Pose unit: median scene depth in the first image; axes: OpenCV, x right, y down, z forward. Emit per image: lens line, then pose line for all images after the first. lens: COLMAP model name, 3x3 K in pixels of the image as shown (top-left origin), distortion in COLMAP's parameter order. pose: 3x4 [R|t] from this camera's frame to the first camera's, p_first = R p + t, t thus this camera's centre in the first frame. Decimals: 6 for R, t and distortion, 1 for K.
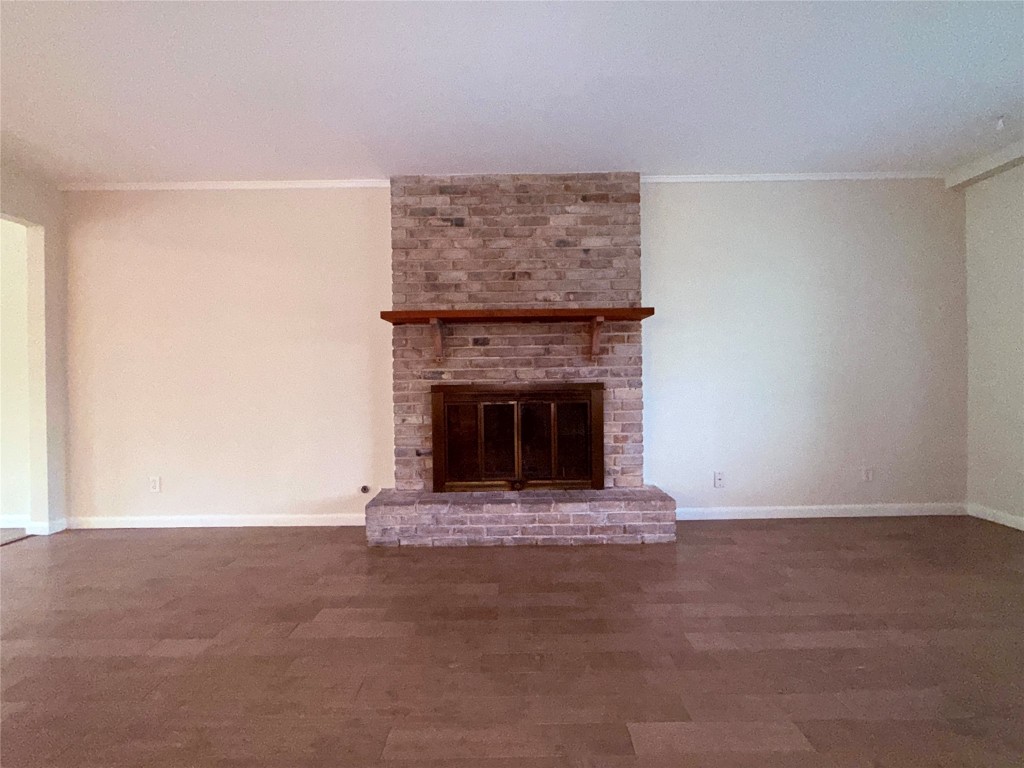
lens RADIAL K [[448.0, 0, 511.1], [0, 448.0, 384.9], [0, 0, 1]] dist [-0.004570, -0.000087]
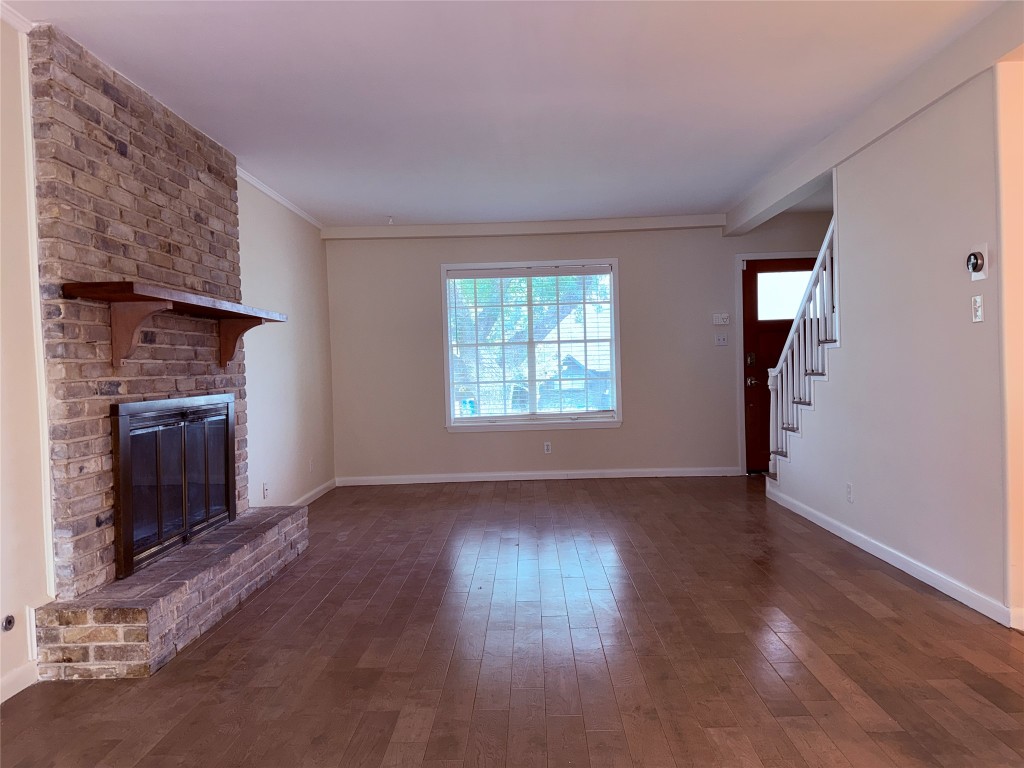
lens RADIAL K [[720.8, 0, 512.5], [0, 720.8, 384.4], [0, 0, 1]] dist [0.010228, 0.003015]
pose [[0.022319, -0.011394, 0.999686, -1.141044], [0.042860, 0.999027, 0.010429, -0.013514], [-0.998832, 0.042614, 0.022786, 0.433159]]
